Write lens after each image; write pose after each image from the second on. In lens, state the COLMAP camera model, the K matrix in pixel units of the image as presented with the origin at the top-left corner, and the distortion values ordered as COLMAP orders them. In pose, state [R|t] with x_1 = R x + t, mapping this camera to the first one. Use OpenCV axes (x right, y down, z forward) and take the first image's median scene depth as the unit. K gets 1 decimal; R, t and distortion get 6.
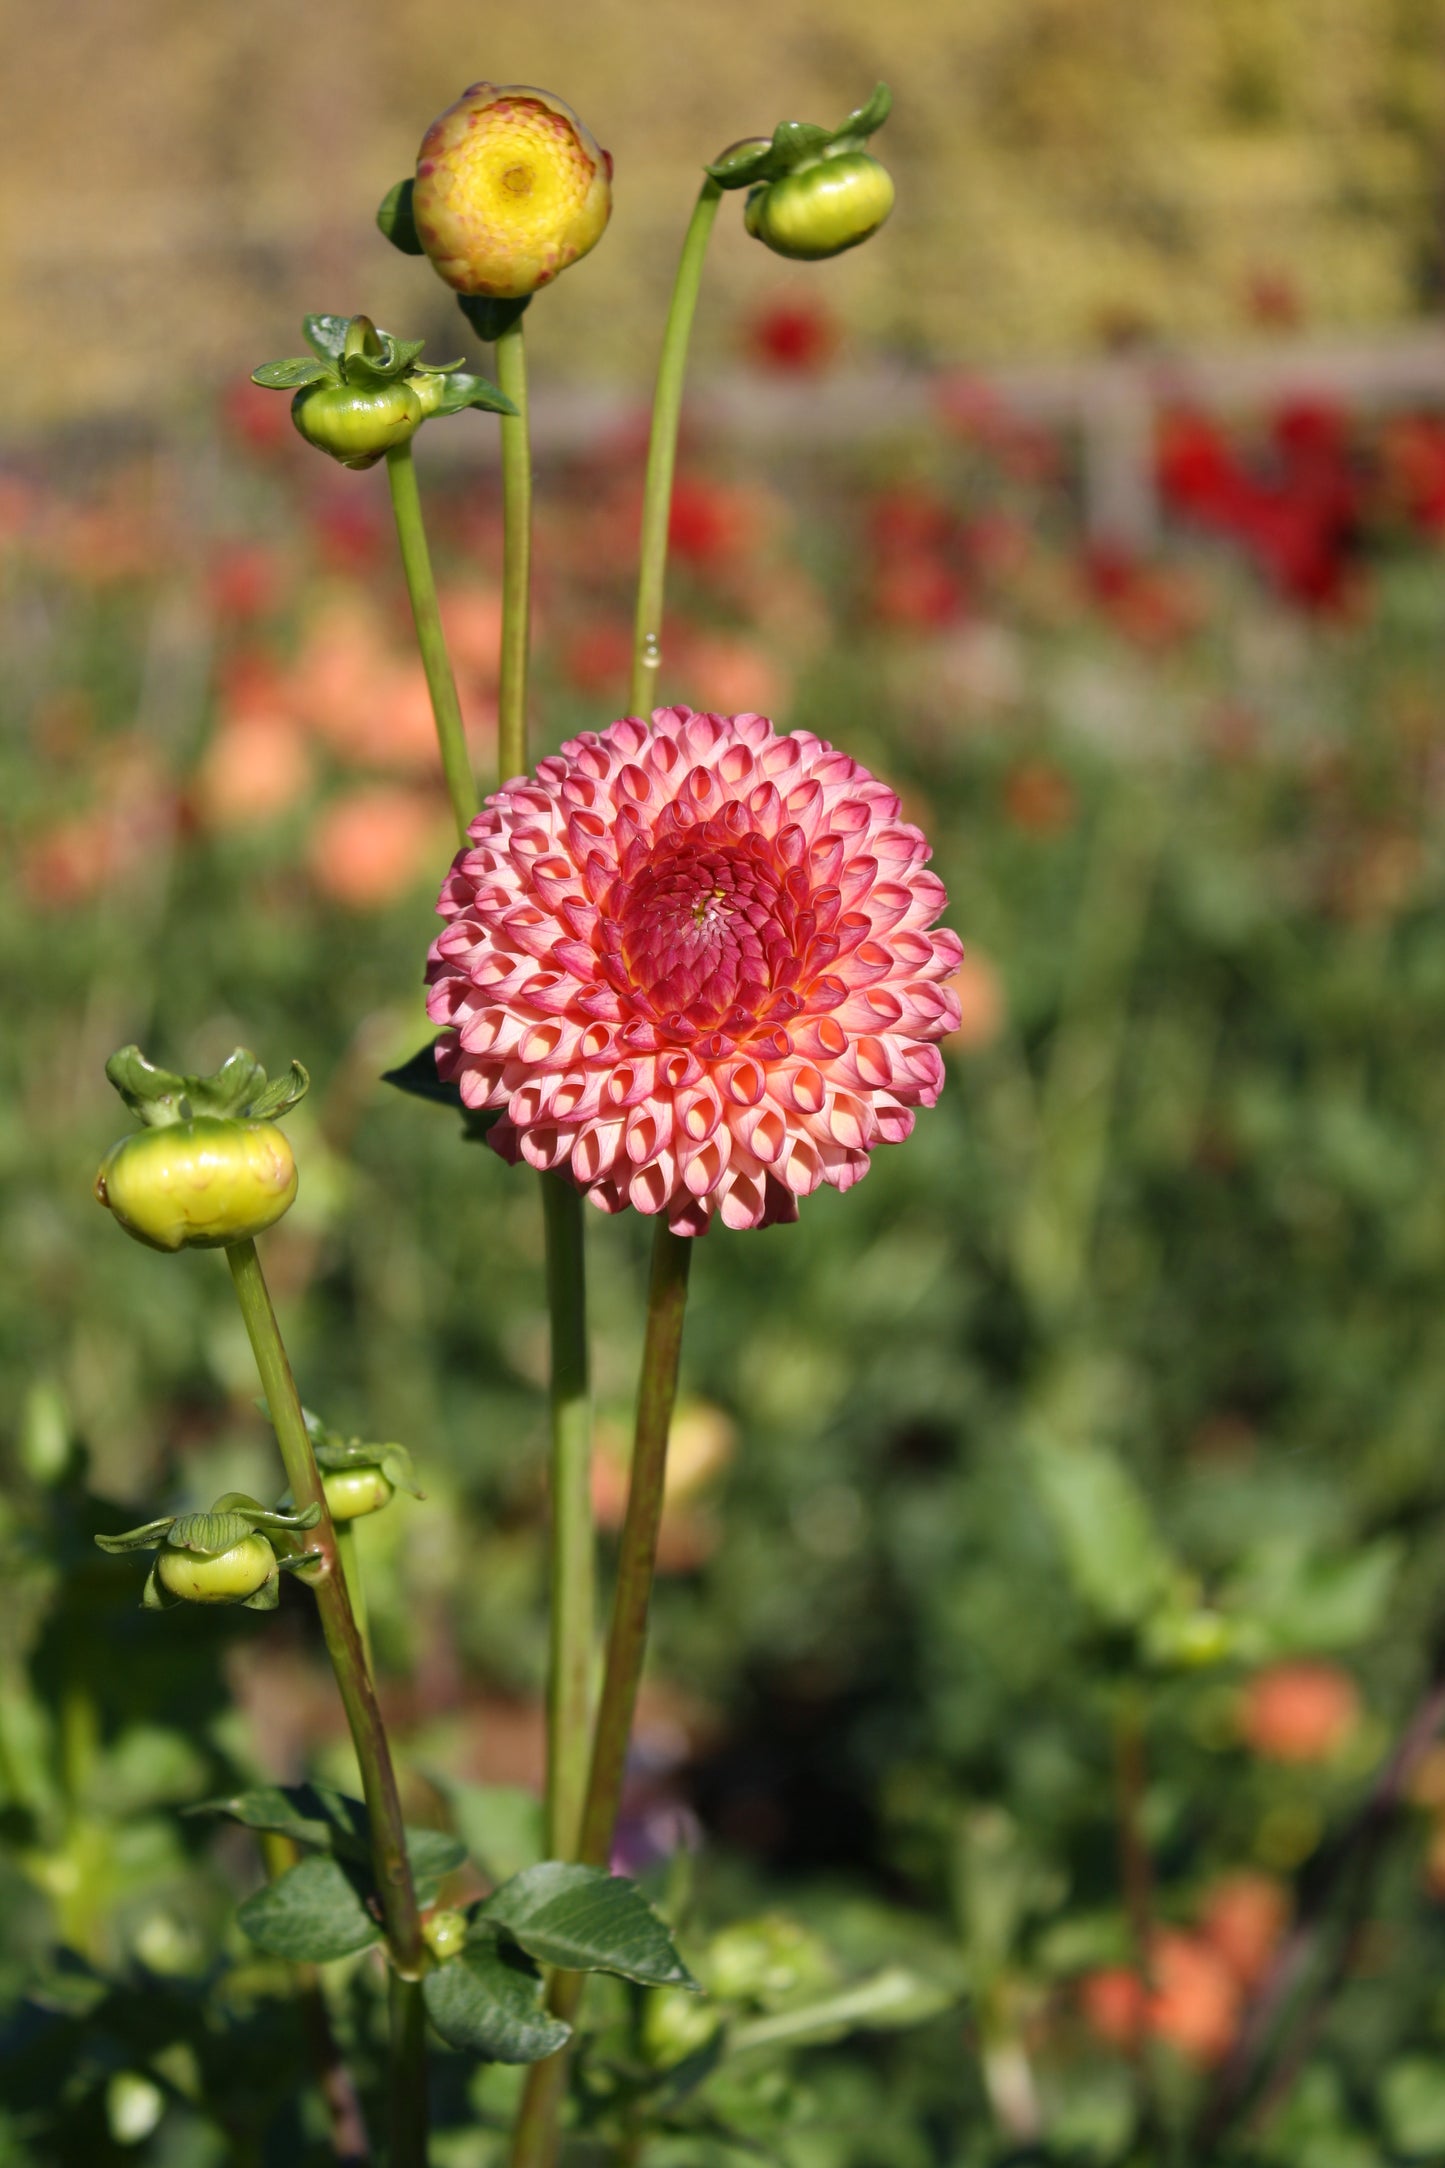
lens RADIAL K [[4442.3, 0, 722.5], [0, 4442.3, 1084.0], [0, 0, 1]] dist [0.037305, -0.040170]
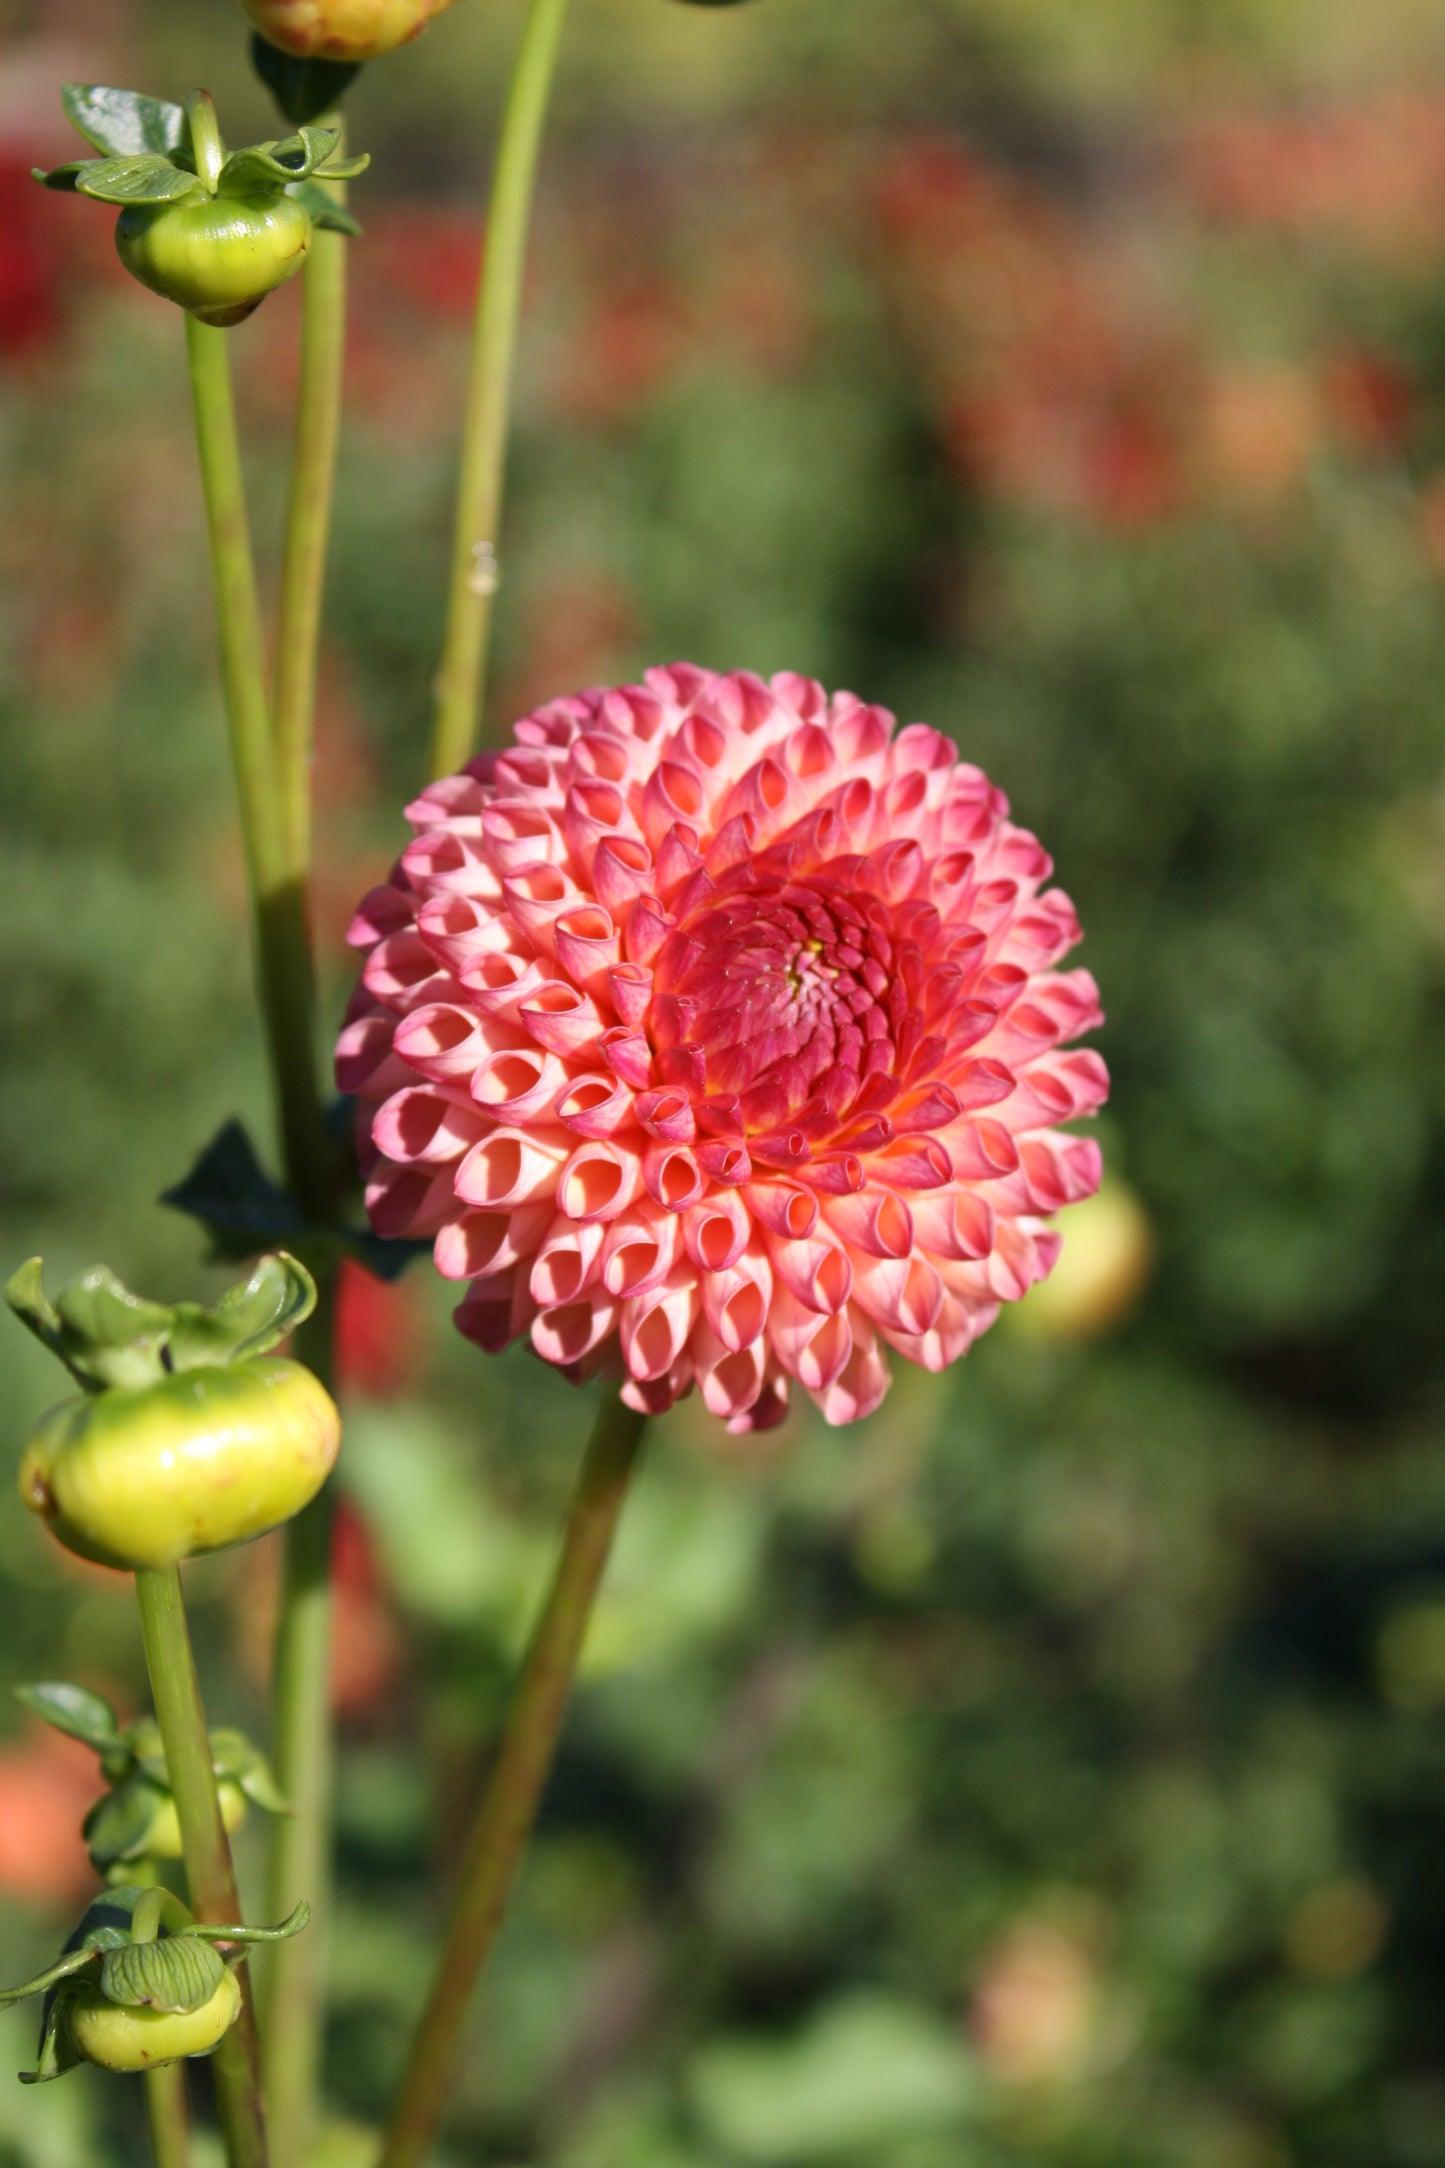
lens RADIAL K [[4501.2, 0, 722.5], [0, 4501.2, 1084.0], [0, 0, 1]] dist [0.023754, 0.276396]
pose [[0.952535, -0.065309, 0.297342, -0.220950], [0.048250, 0.996759, 0.064363, -0.066784], [-0.300582, -0.046961, 0.952599, 0.341092]]
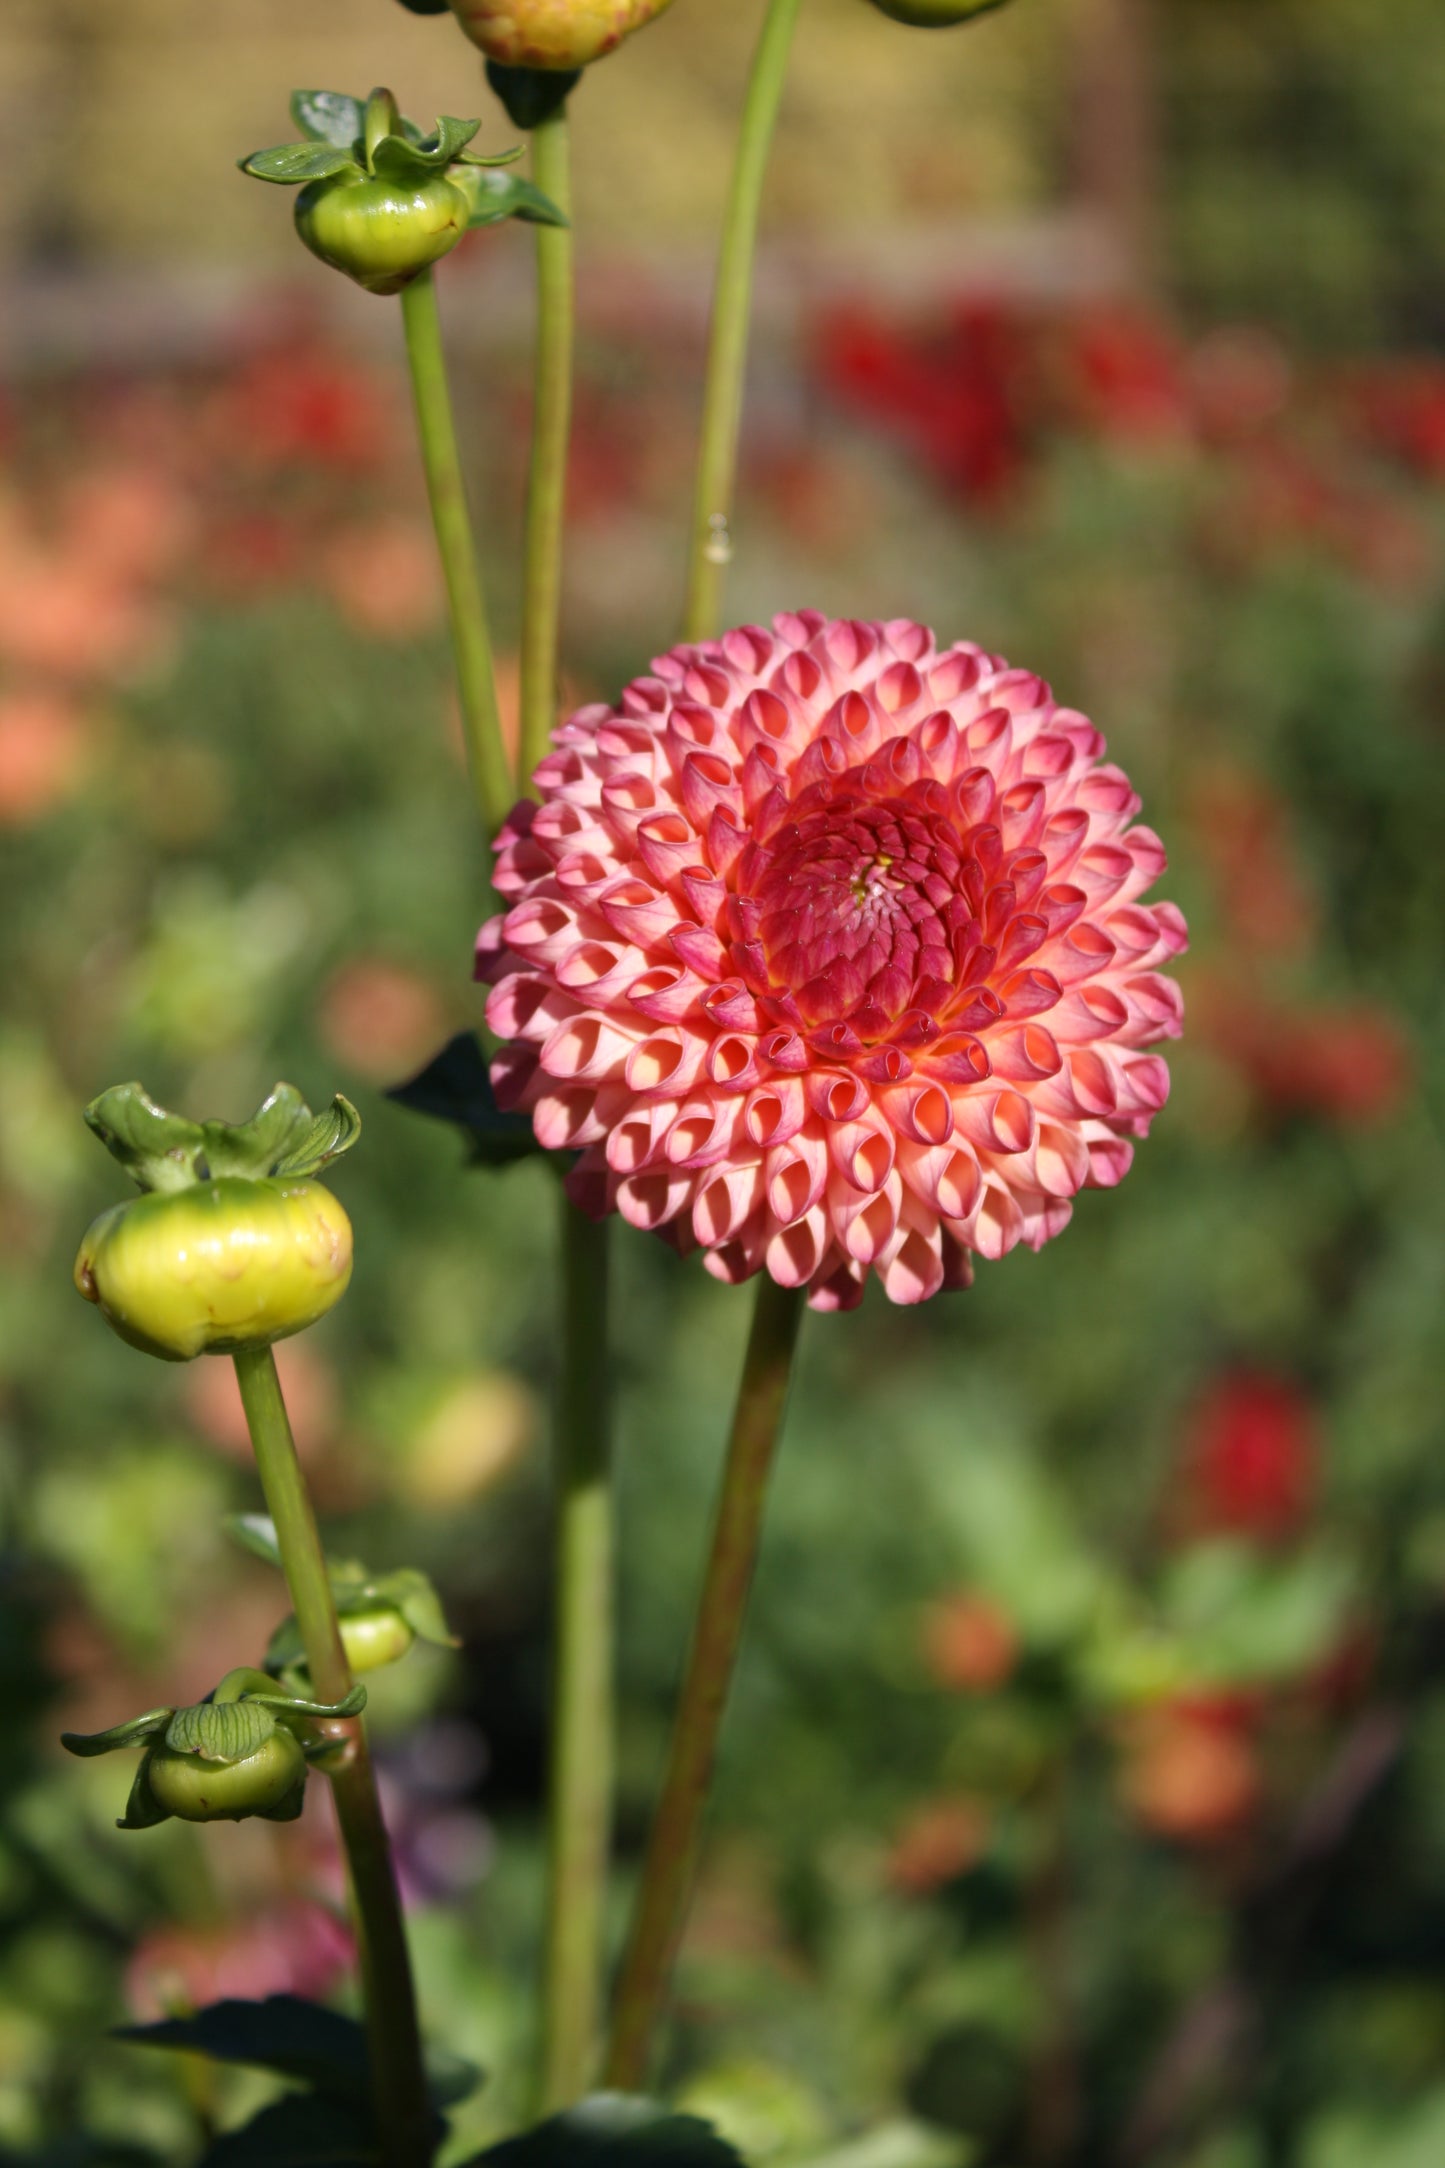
lens RADIAL K [[4501.2, 0, 722.5], [0, 4501.2, 1084.0], [0, 0, 1]] dist [0.023754, 0.276396]
pose [[0.996484, -0.011501, 0.082995, -0.091279], [0.009682, 0.999705, 0.022288, -0.022249], [-0.083227, -0.021406, 0.996301, 0.241466]]
